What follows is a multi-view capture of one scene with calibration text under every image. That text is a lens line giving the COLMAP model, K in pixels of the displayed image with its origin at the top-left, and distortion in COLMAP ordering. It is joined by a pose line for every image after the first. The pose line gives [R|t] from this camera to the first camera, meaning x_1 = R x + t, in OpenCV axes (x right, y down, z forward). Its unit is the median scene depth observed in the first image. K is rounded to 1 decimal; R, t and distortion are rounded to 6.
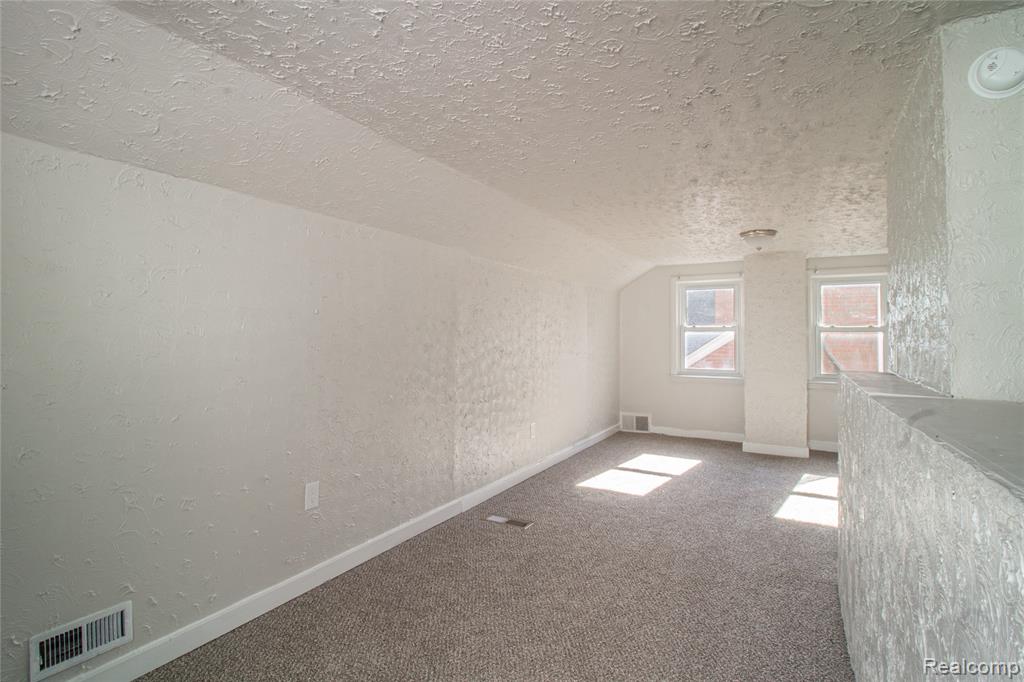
lens RADIAL K [[507.0, 0, 512.0], [0, 507.0, 341.0], [0, 0, 1]] dist [-0.002073, -0.000322]
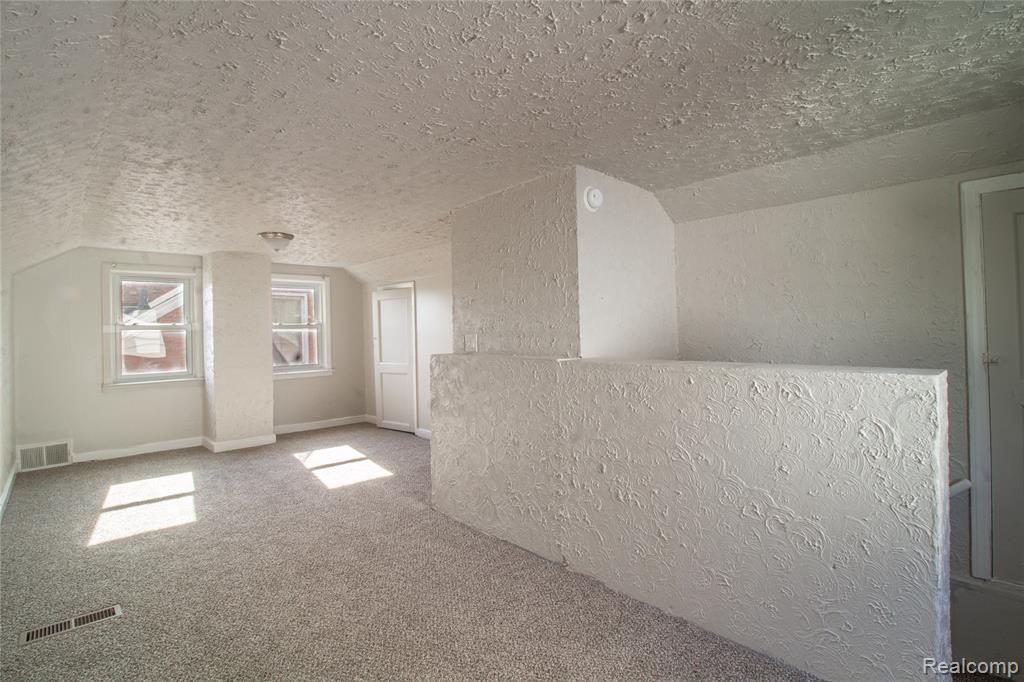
lens RADIAL K [[485.9, 0, 513.2], [0, 485.9, 323.0], [0, 0, 1]] dist [-0.003948, -0.000824]
pose [[0.312634, 0.004406, 0.949864, -0.327753], [0.030698, 0.999420, -0.014739, 0.001941], [-0.949378, 0.033766, 0.312317, 0.214228]]
